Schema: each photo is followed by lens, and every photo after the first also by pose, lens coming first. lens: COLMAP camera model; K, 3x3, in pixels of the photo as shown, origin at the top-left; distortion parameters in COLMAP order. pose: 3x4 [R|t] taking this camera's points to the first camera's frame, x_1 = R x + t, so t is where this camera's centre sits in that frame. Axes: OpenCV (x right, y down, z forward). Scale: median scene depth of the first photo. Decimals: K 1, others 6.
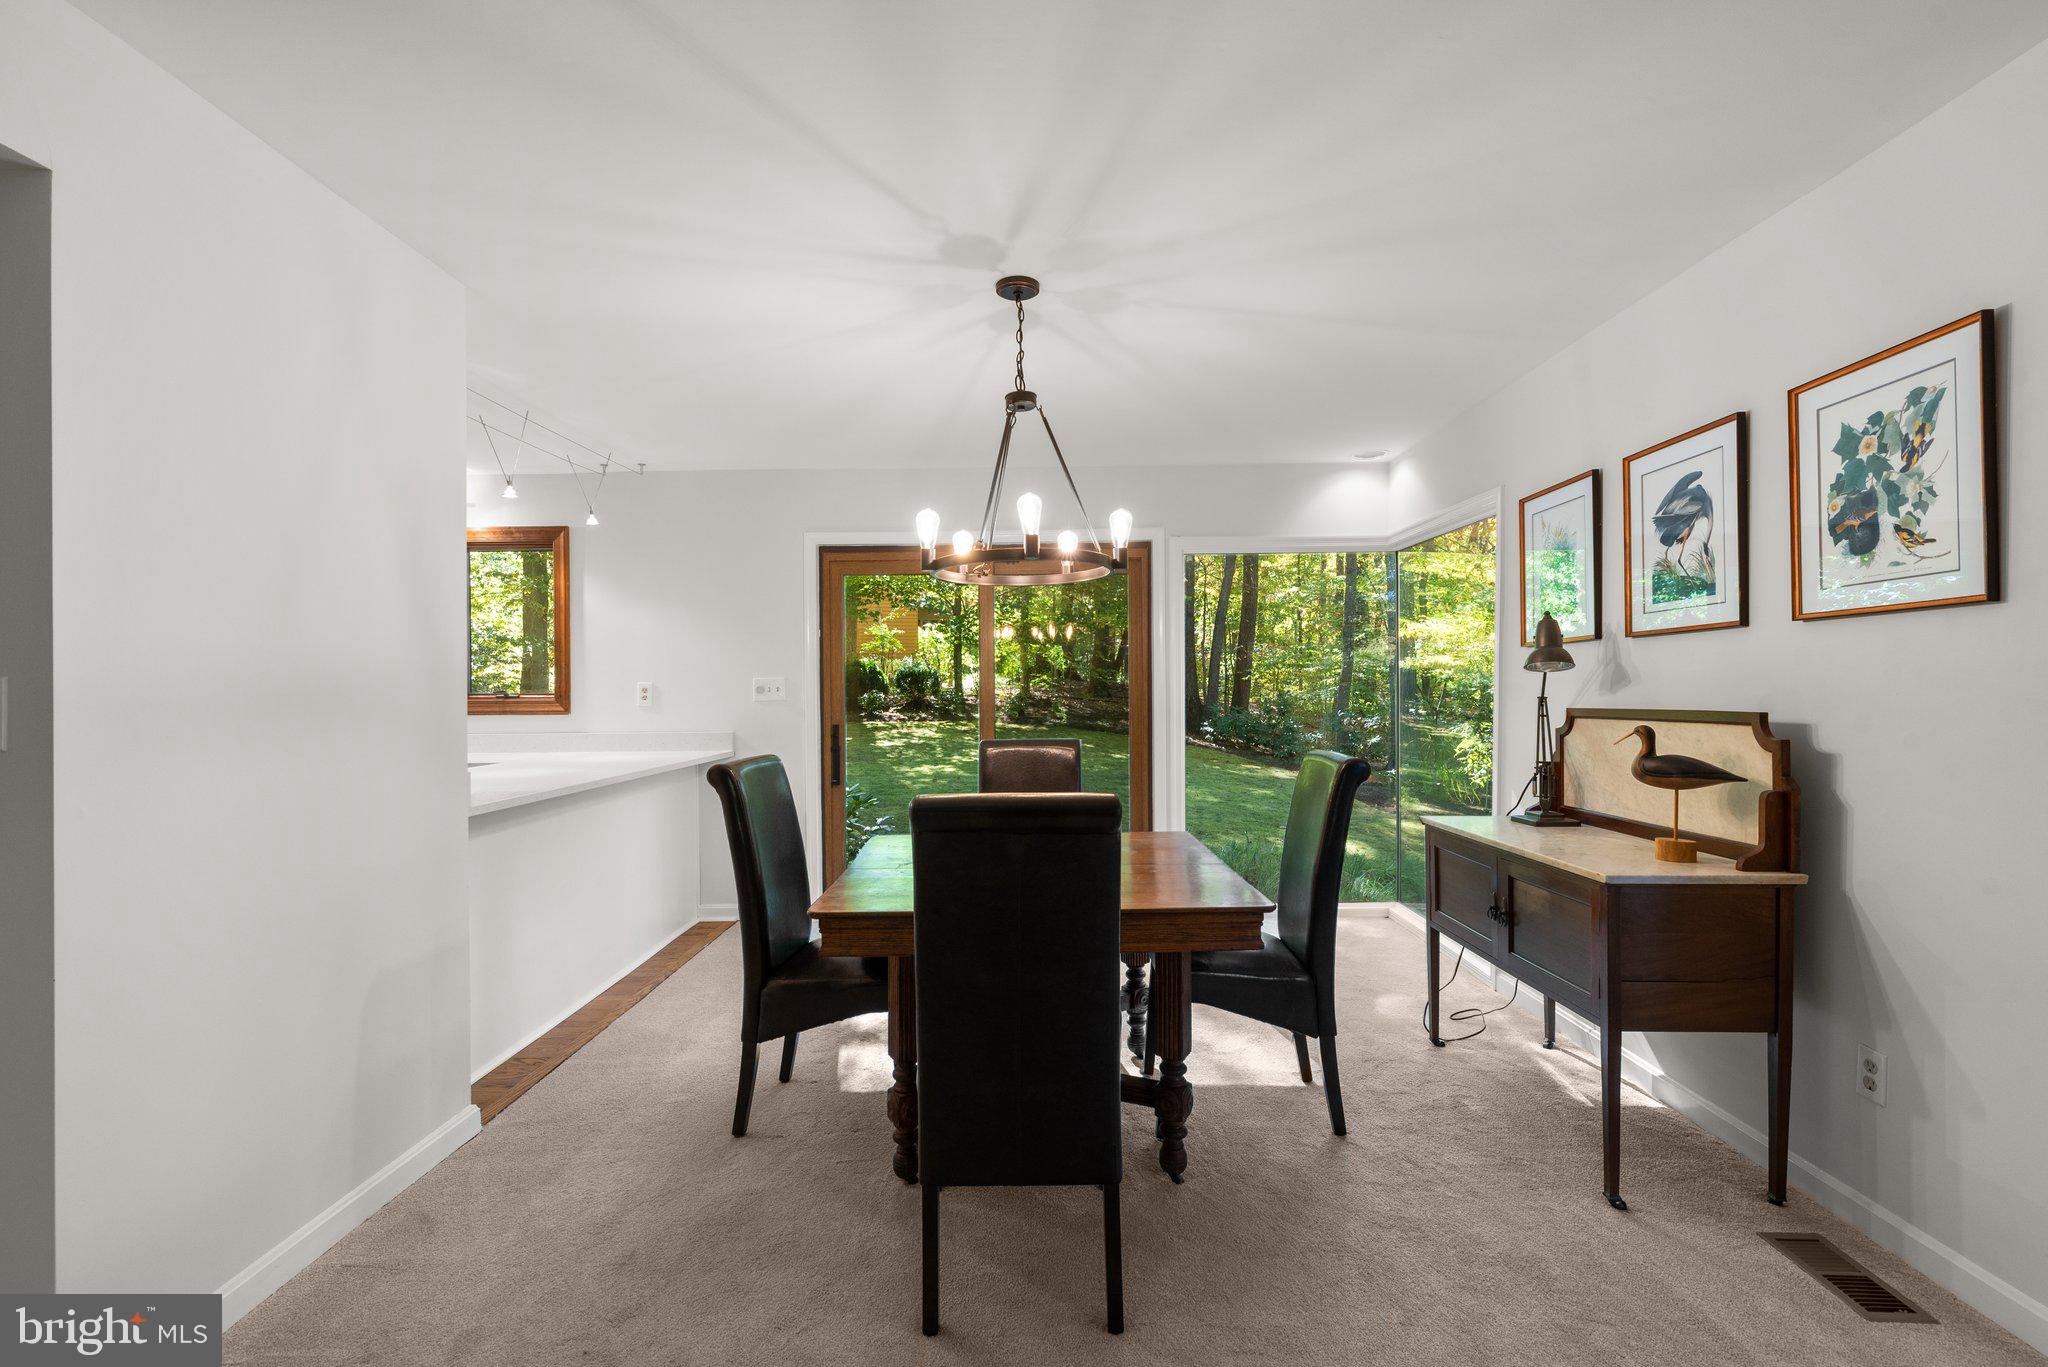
lens RADIAL K [[922.3, 0, 1024.7], [0, 922.3, 701.1], [0, 0, 1]] dist [0.001775, 0.000738]
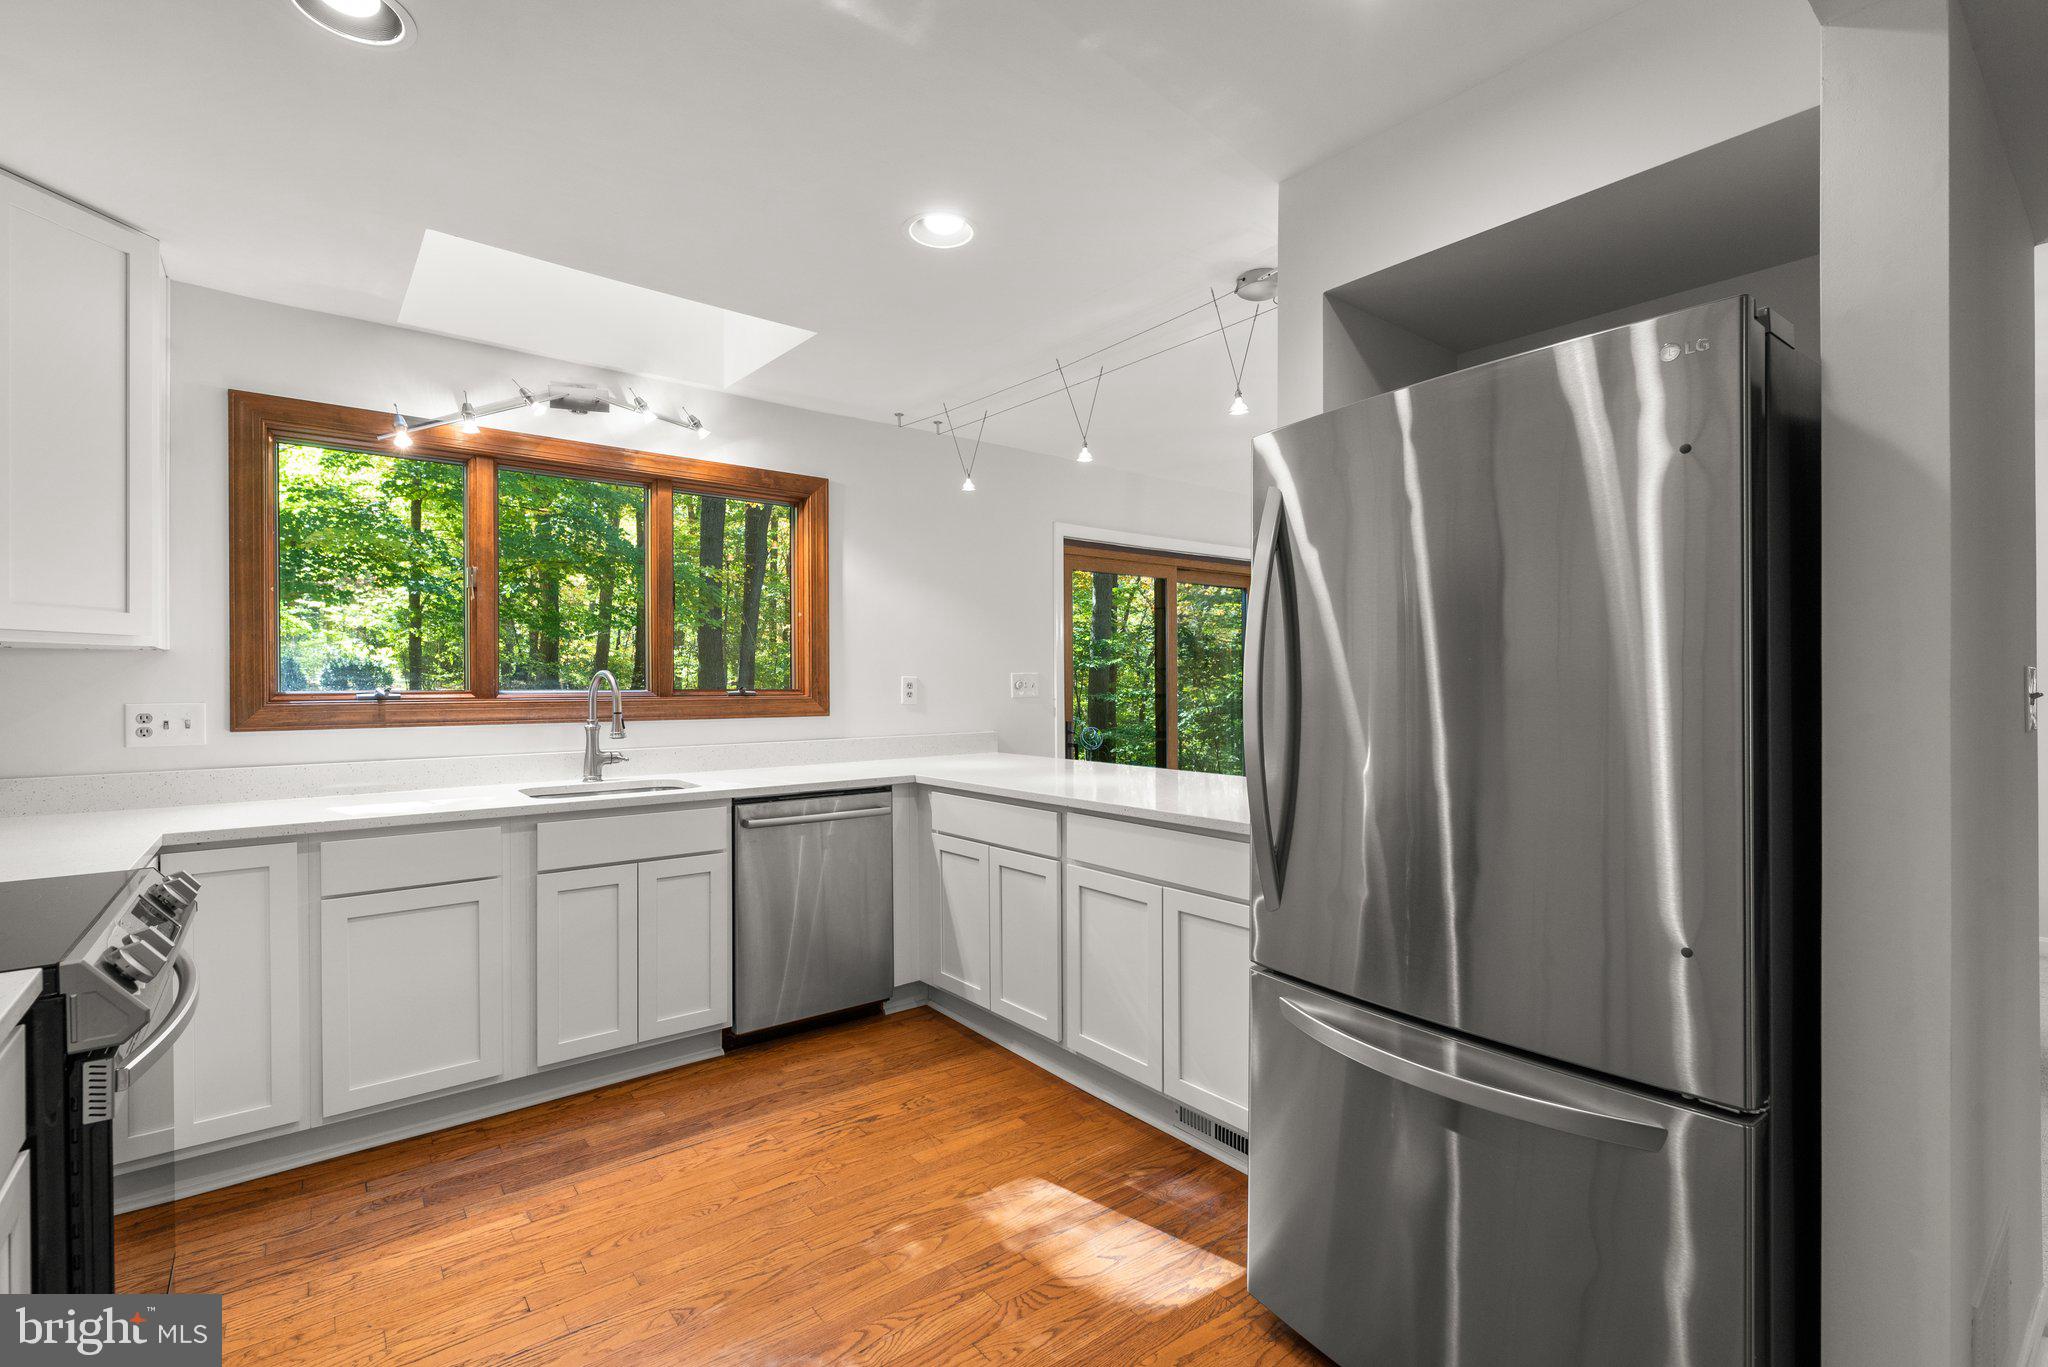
lens RADIAL K [[912.4, 0, 1025.4], [0, 912.4, 681.6], [0, 0, 1]] dist [0.001569, -0.000471]
pose [[0.765664, 0.007297, 0.643199, -1.408839], [0.004834, 0.999842, -0.017098, -0.000740], [-0.643222, 0.016200, 0.765508, 0.466527]]
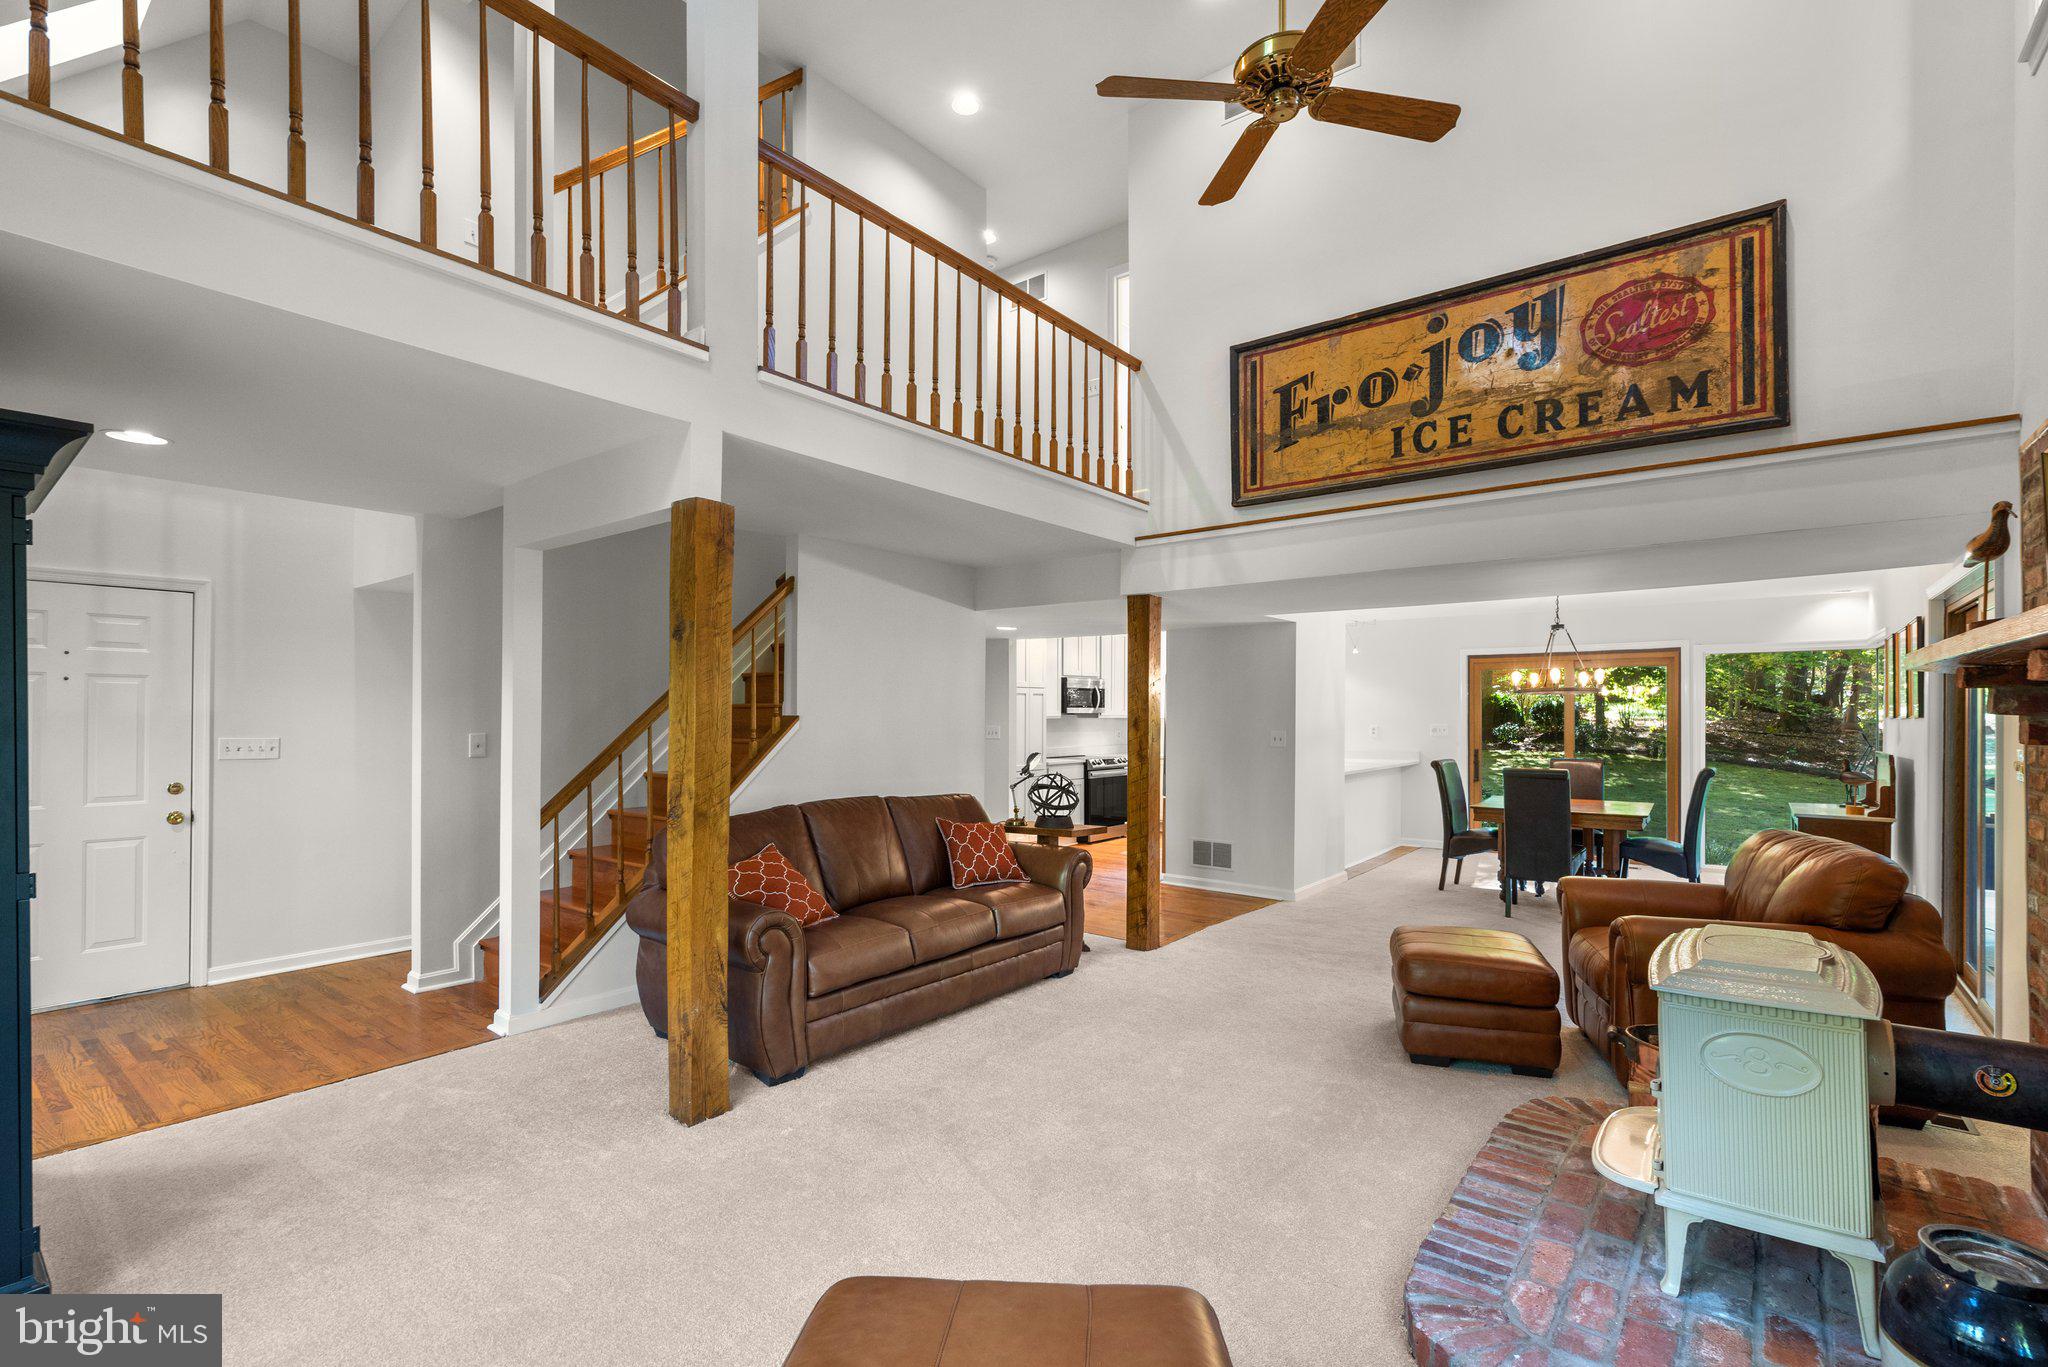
lens RADIAL K [[925.2, 0, 1024.9], [0, 925.2, 706.6], [0, 0, 1]] dist [0.000393, 0.000574]
pose [[0.796946, 0.004835, -0.604031, 0.330081], [-0.016730, 0.999761, -0.014070, -0.032422], [0.603819, 0.021318, 0.796836, -1.742225]]
